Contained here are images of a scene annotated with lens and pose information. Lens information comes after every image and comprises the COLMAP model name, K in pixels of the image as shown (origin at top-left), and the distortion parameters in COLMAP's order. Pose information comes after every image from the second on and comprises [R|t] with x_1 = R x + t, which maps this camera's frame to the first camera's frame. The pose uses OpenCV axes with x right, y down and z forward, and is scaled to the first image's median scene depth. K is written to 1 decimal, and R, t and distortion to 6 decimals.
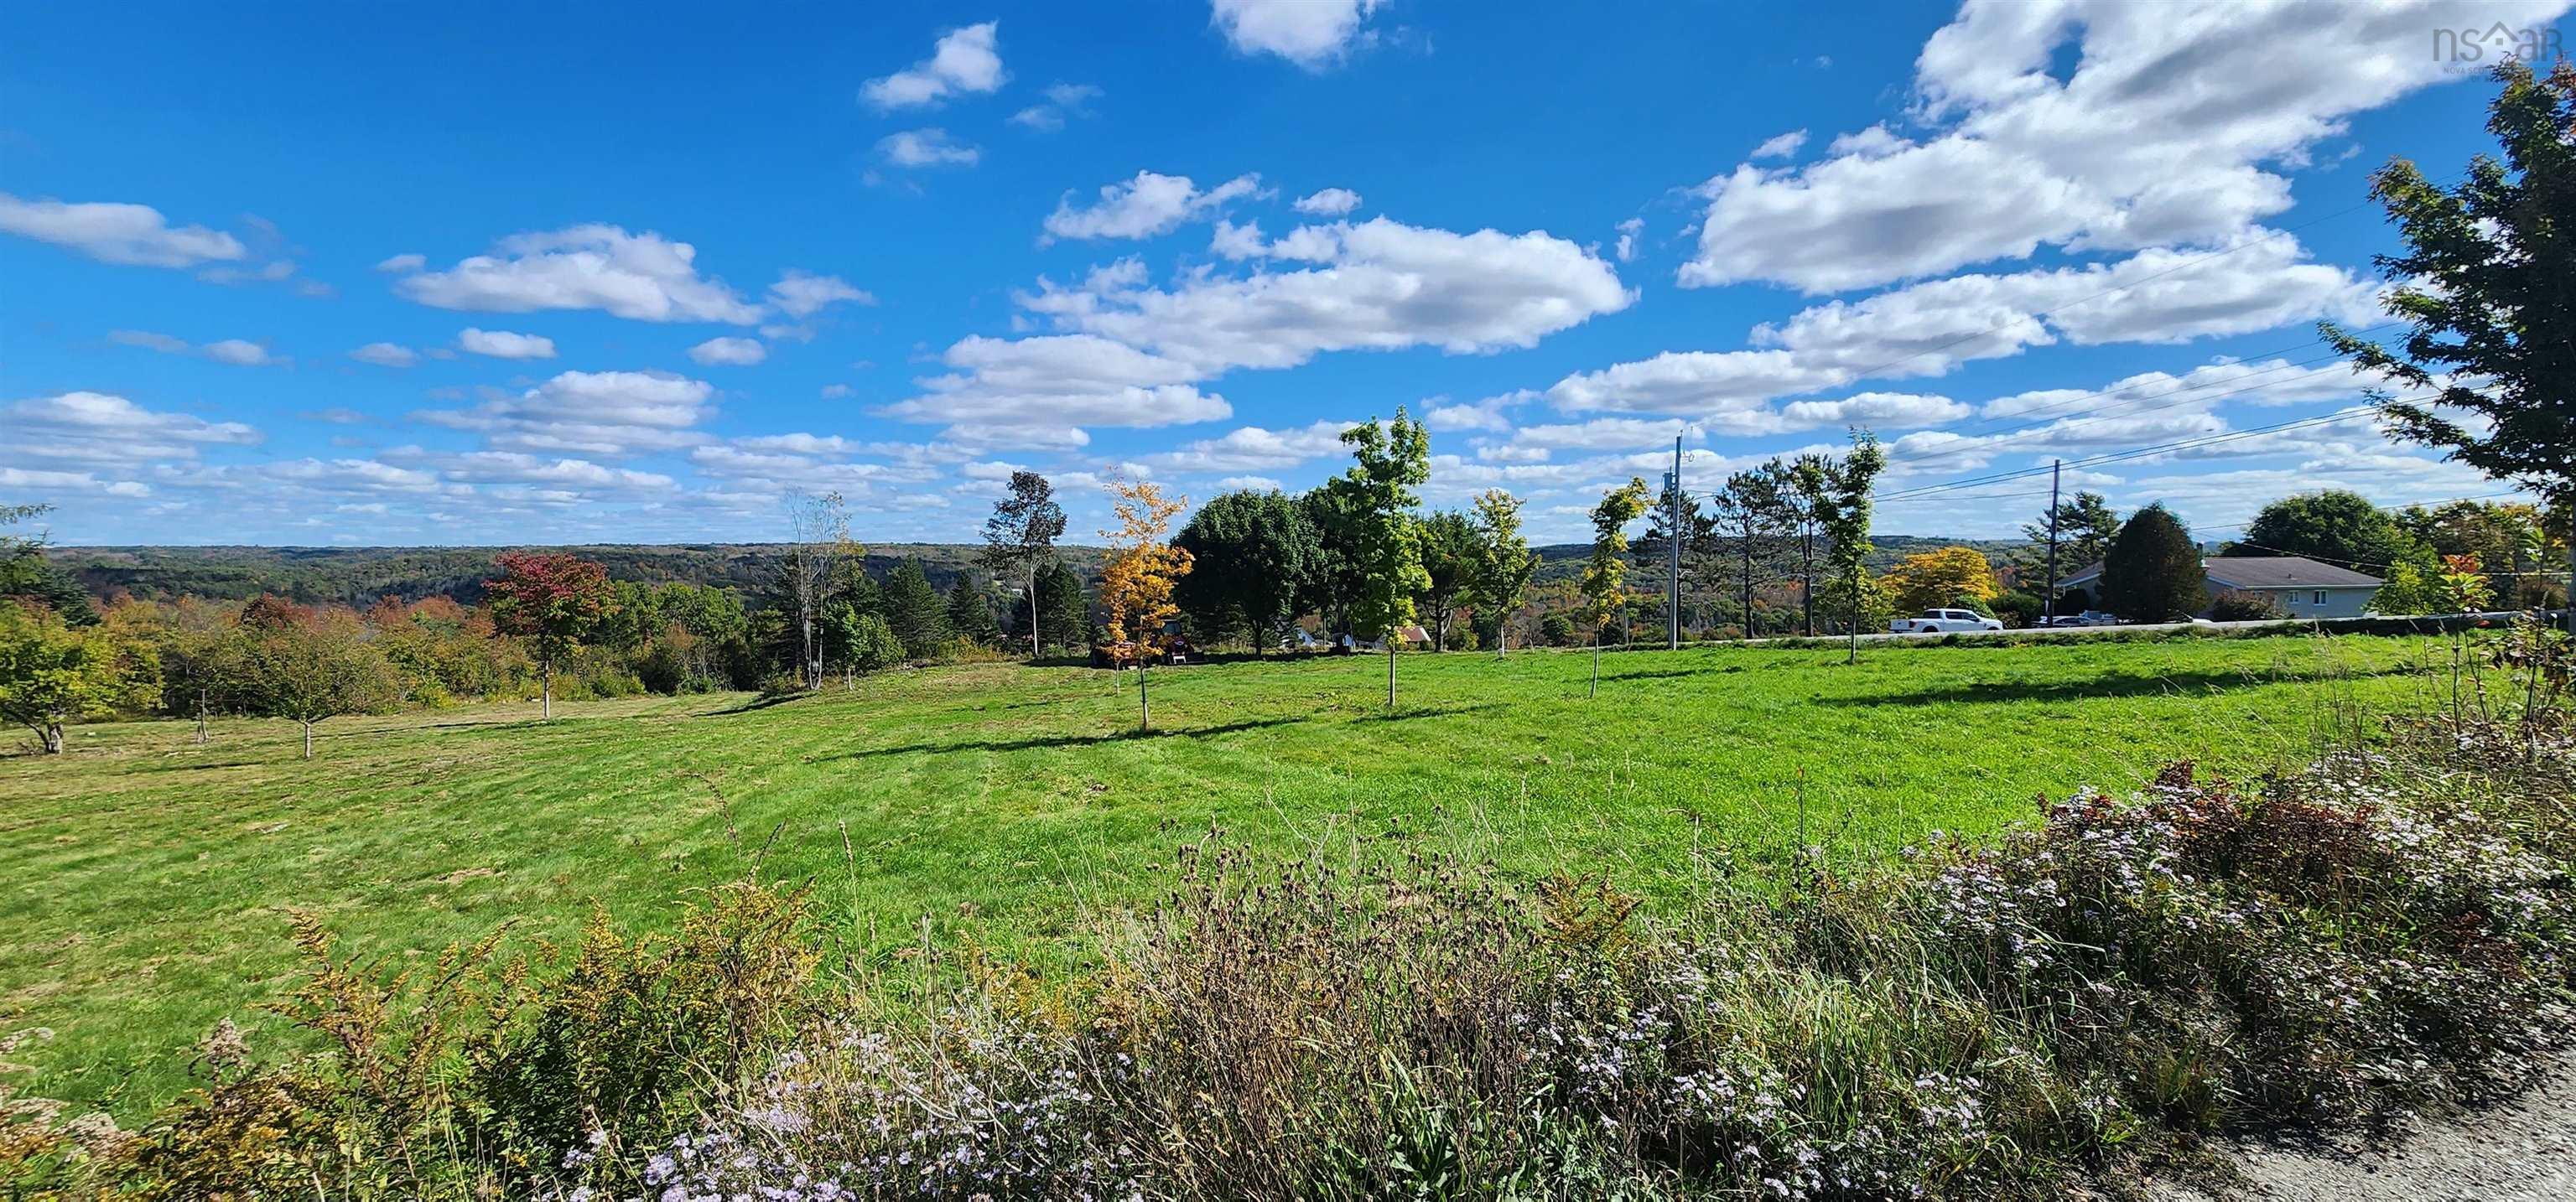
lens RADIAL K [[1047.8, 0, 1328.7], [0, 1047.8, 566.7], [0, 0, 1]] dist [-0.019307, 0.001817]
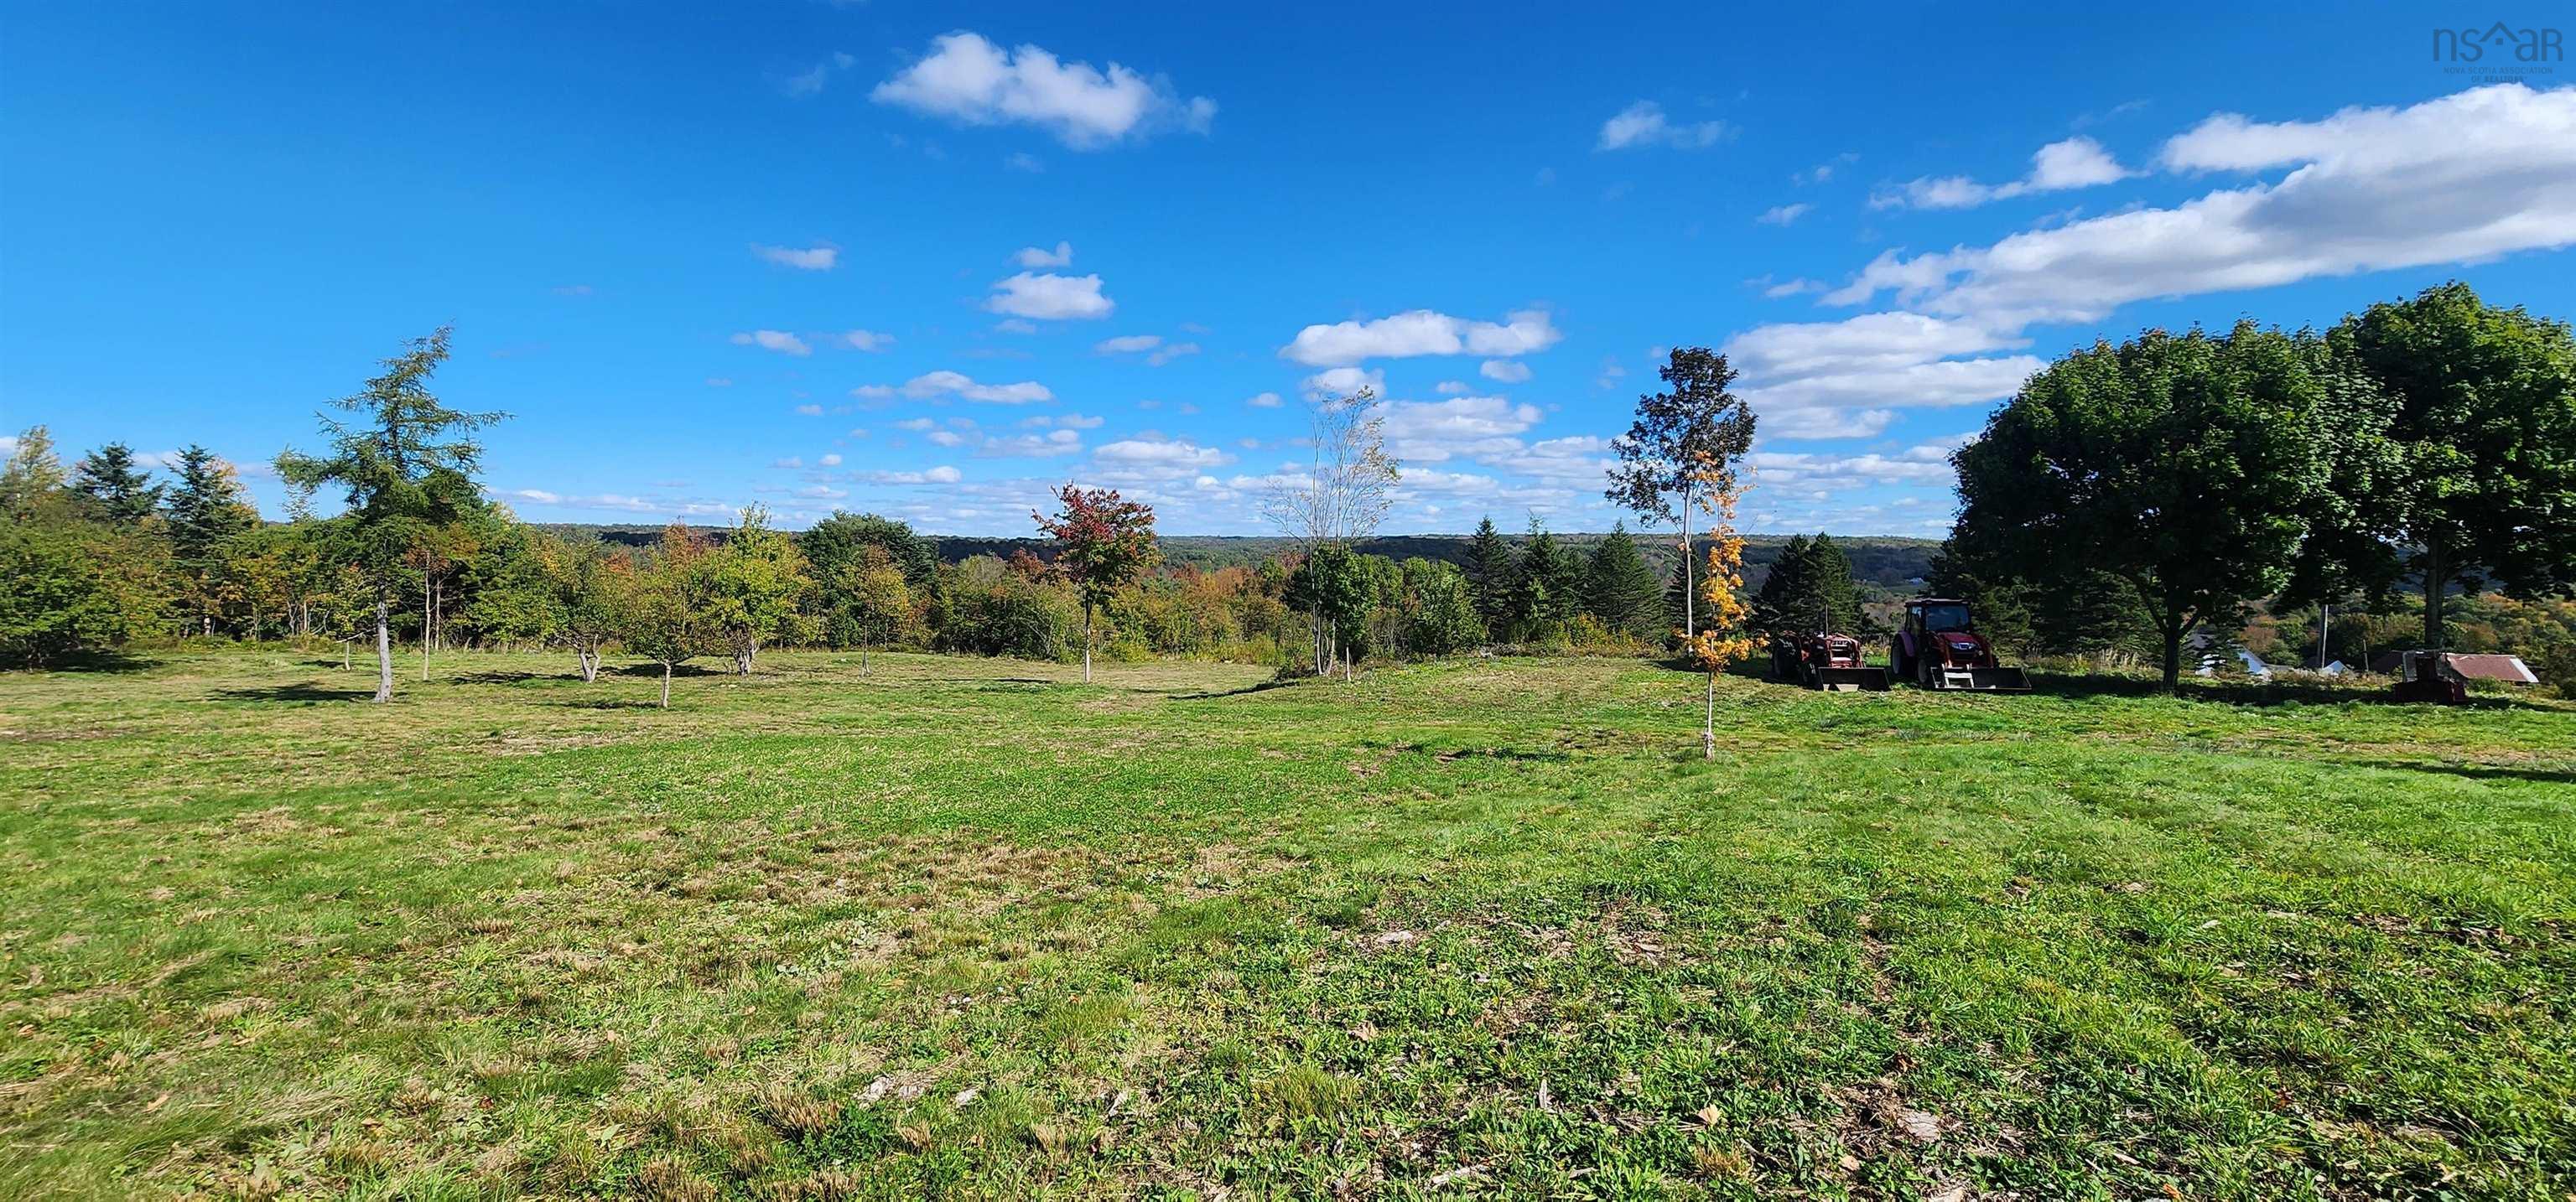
lens RADIAL K [[1033.9, 0, 1292.5], [0, 1033.9, 607.2], [0, 0, 1]] dist [0.001649, -0.001242]
pose [[0.725498, 0.042323, -0.686922, -0.027068], [-0.011309, 0.998706, 0.049589, 0.023026], [0.688131, -0.028209, 0.725038, 0.287629]]
